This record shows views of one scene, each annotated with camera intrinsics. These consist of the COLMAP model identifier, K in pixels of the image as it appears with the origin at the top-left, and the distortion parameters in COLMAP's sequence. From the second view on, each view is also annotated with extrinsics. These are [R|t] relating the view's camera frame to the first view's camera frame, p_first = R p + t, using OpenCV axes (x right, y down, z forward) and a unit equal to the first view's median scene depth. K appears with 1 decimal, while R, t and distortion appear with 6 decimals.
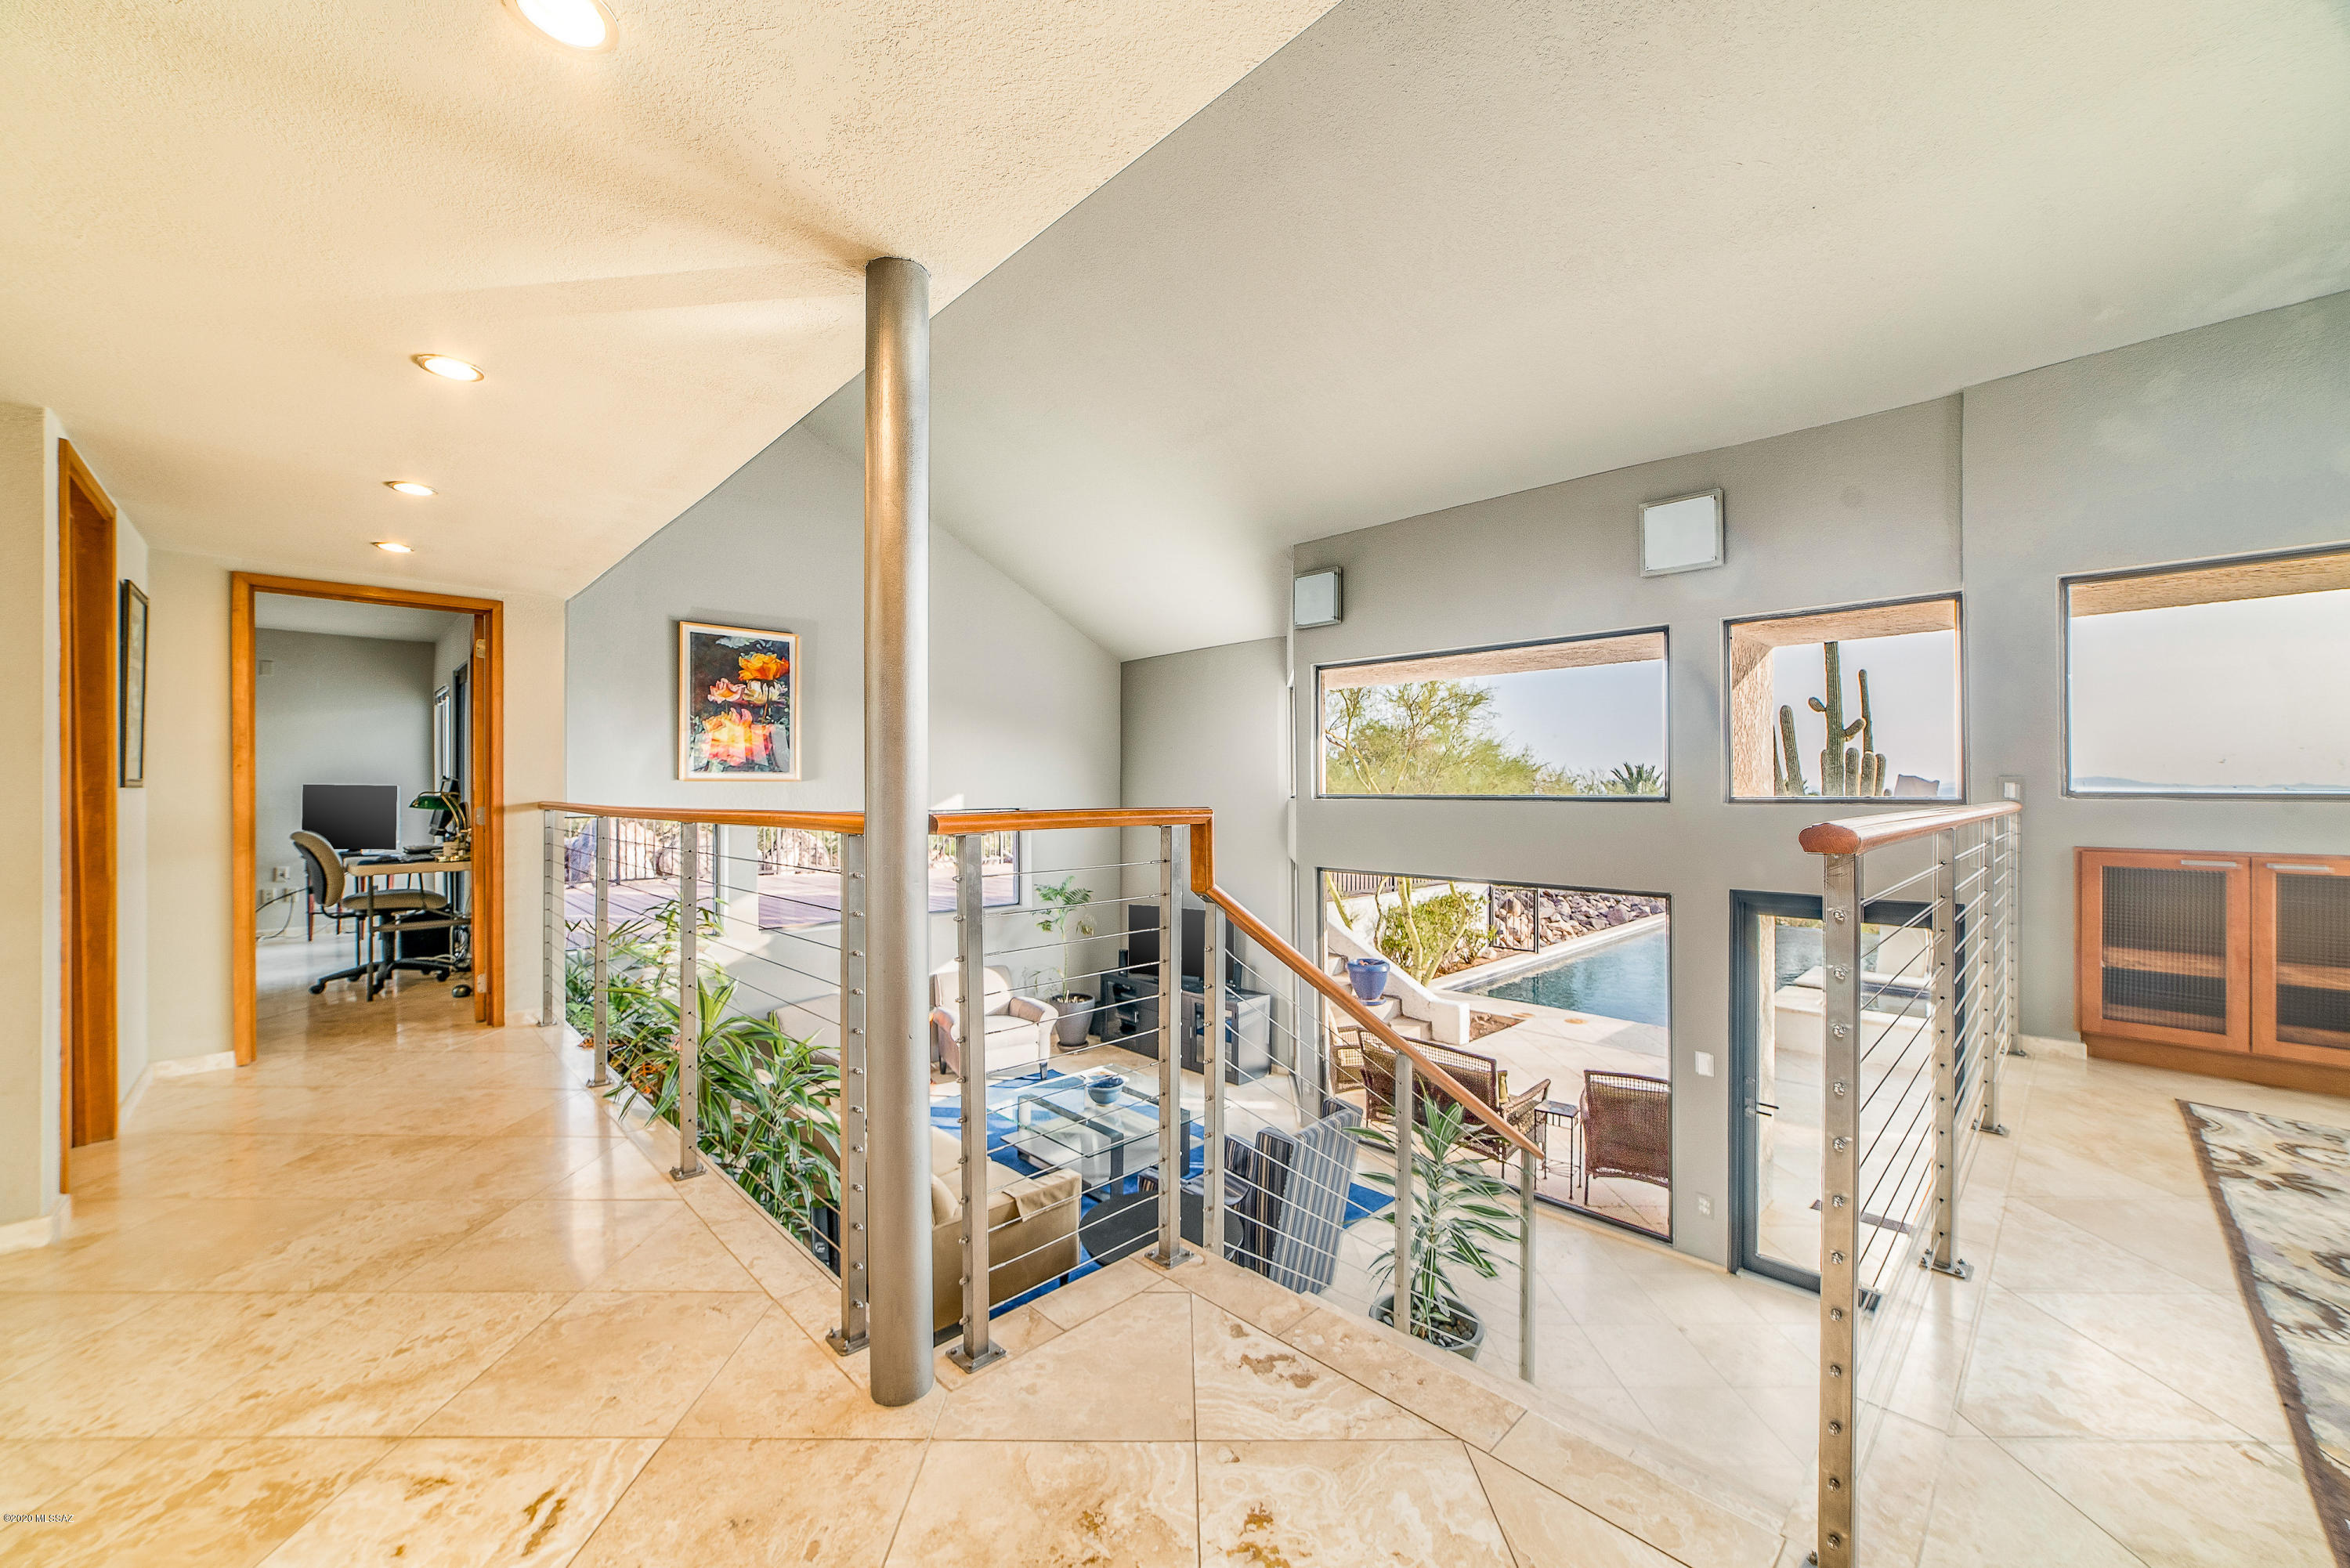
lens RADIAL K [[908.1, 0, 1175.1], [0, 908.1, 787.5], [0, 0, 1]] dist [-0.012802, 0.000337]
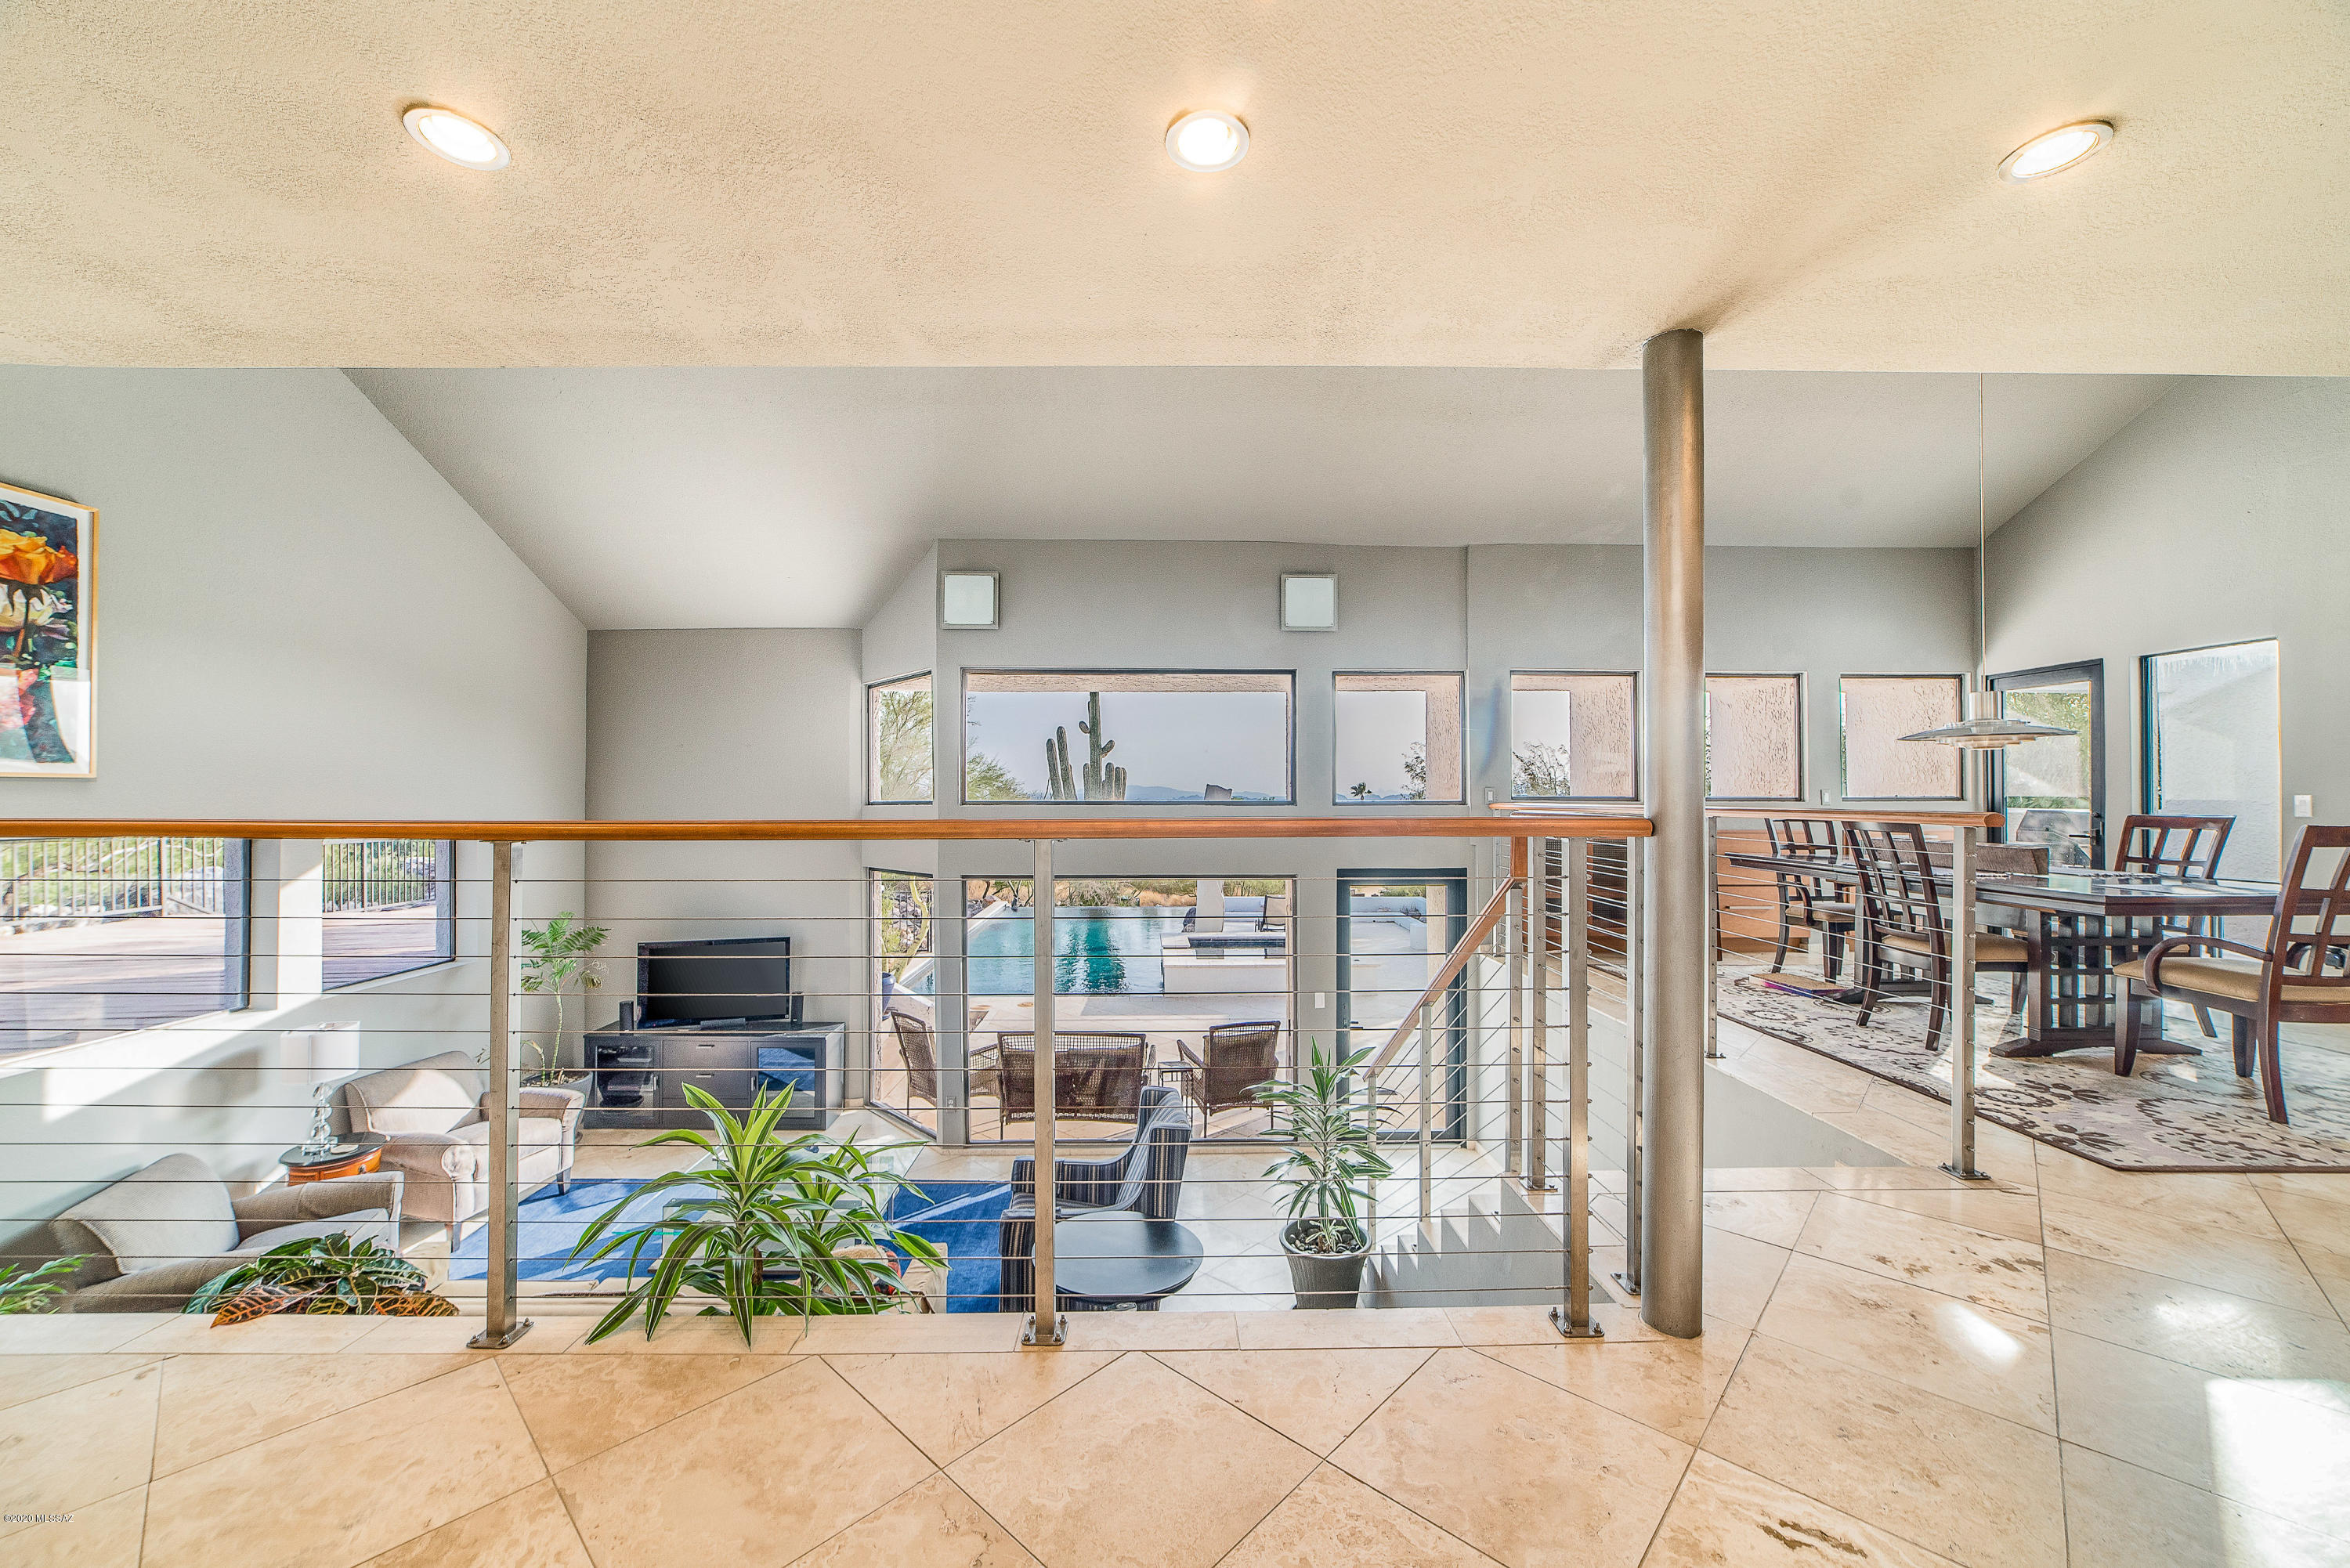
lens RADIAL K [[908.1, 0, 1176.0], [0, 908.1, 786.0], [0, 0, 1]] dist [-0.012802, 0.000337]
pose [[0.679280, 0.007929, 0.733836, -0.390752], [-0.003202, 0.999964, -0.007841, -0.000005], [-0.733872, 0.002977, 0.679281, 0.172076]]
